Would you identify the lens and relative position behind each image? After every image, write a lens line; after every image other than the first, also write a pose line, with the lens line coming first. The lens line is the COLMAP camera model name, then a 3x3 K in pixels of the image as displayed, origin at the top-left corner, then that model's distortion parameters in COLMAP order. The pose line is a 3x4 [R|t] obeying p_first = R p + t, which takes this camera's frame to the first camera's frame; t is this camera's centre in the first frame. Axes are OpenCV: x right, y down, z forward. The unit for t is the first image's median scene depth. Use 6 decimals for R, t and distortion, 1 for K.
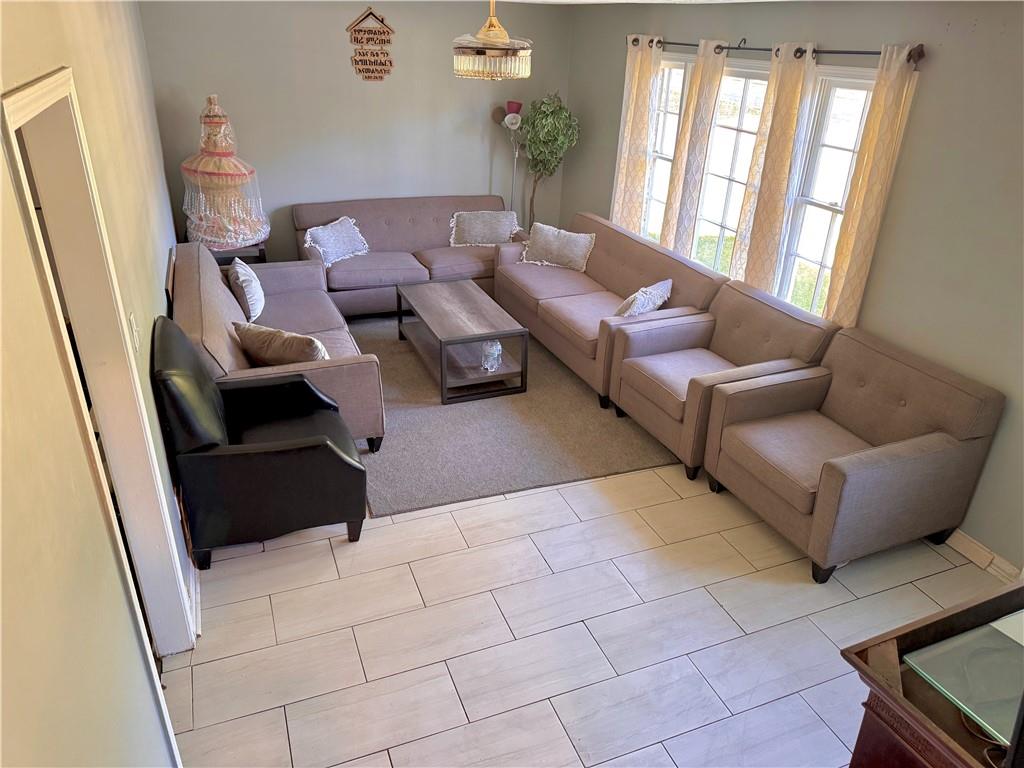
lens RADIAL K [[719.8, 0, 513.5], [0, 719.8, 385.9], [0, 0, 1]] dist [0.078718, -0.103207]
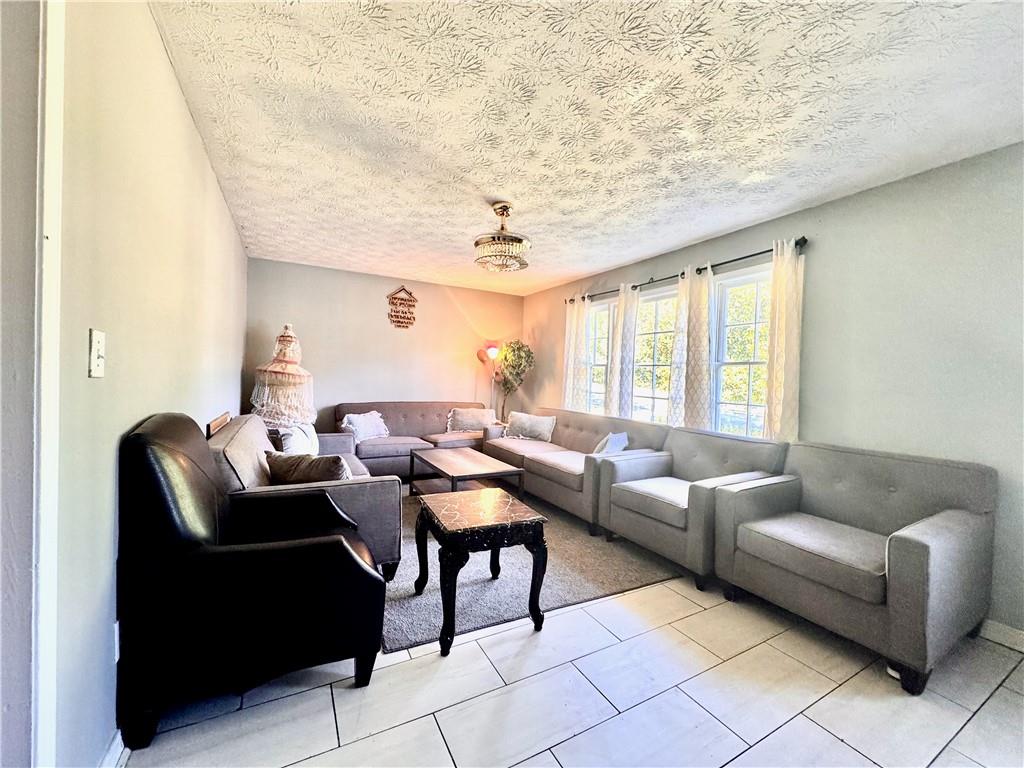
lens RADIAL K [[410.4, 0, 512.0], [0, 410.4, 384.0], [0, 0, 1]] dist [-0.006230, 0.002257]
pose [[0.993244, 0.000480, 0.116046, -0.067757], [0.048675, 0.906049, -0.420364, 0.068928], [-0.105345, 0.423173, 0.899904, 0.271520]]
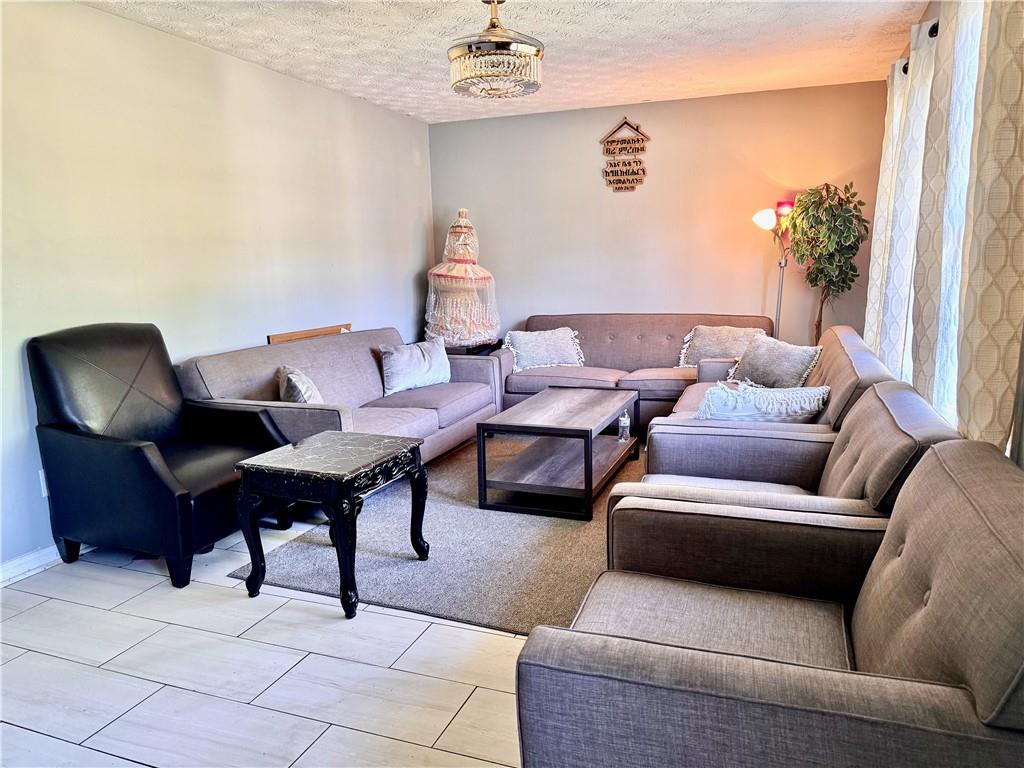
lens RADIAL K [[697.8, 0, 512.5], [0, 697.8, 410.3], [0, 0, 1]] dist [0.078940, -0.158827]
pose [[0.735351, 0.092594, -0.671331, 0.366837], [-0.260595, 0.953088, -0.153990, 0.027675], [0.625579, 0.288183, 0.724984, 0.370423]]
